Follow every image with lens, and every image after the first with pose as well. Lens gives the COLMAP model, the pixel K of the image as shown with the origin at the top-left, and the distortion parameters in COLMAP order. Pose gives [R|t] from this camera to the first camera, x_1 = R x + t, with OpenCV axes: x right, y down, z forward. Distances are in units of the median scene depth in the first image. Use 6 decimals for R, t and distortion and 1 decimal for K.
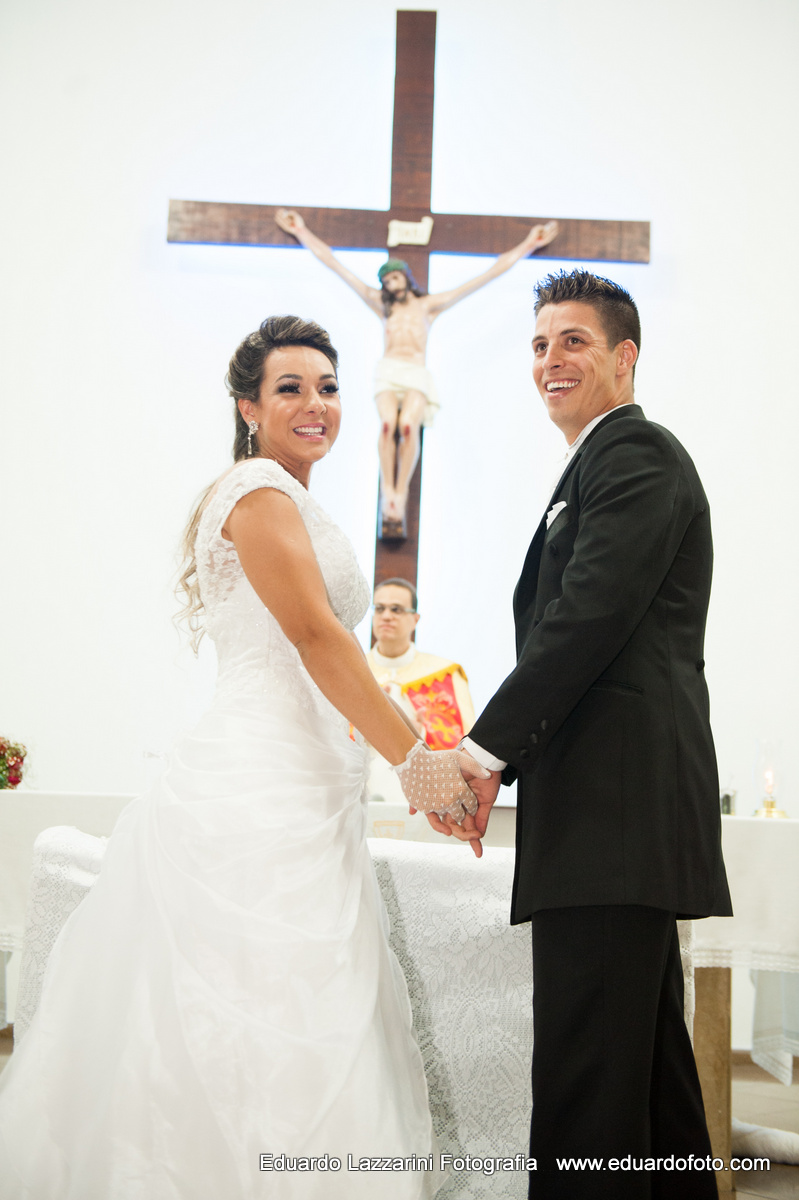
lens RADIAL K [[1431.7, 0, 399.5], [0, 1431.7, 600.0], [0, 0, 1]] dist [0.016645, 0.005255]
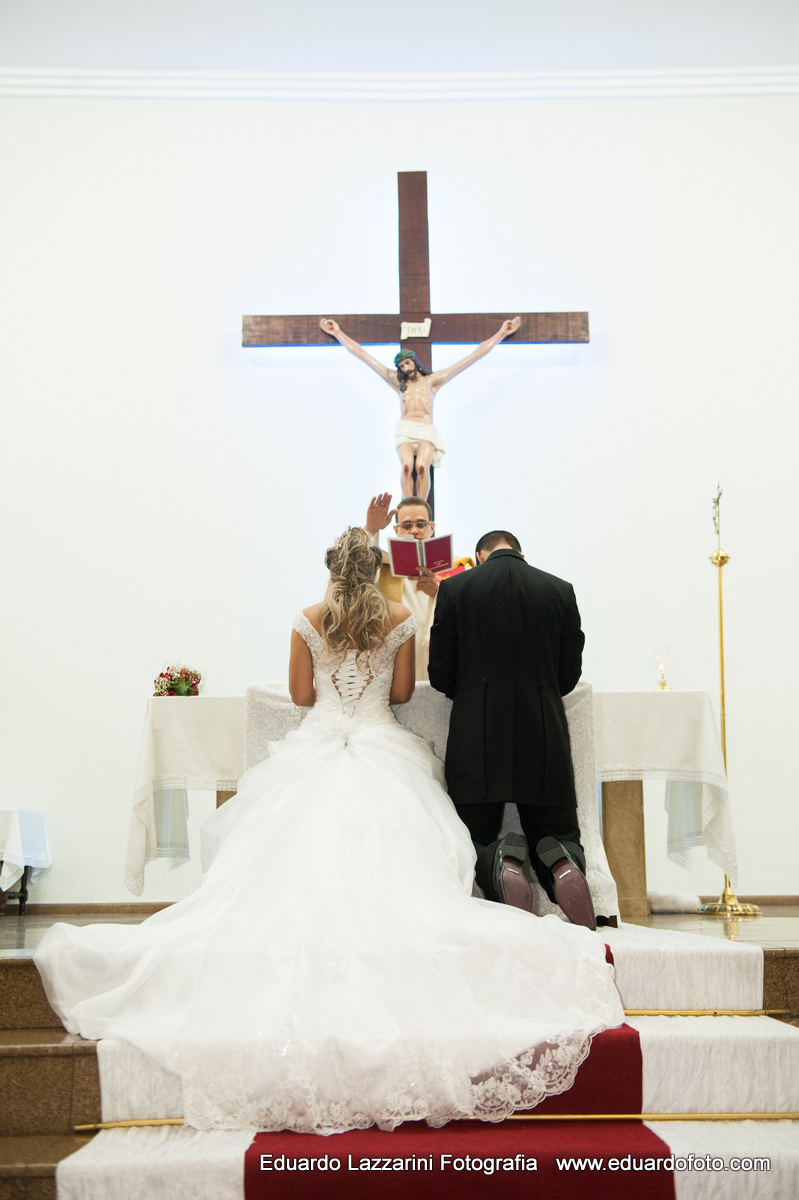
lens RADIAL K [[1194.1, 0, 399.5], [0, 1194.1, 600.0], [0, 0, 1]] dist [-0.002900, 0.000308]
pose [[0.998506, -0.052638, -0.014680, -0.005413], [0.052389, 0.998484, -0.016880, 0.025642], [0.015546, 0.016086, 0.999750, -0.159760]]
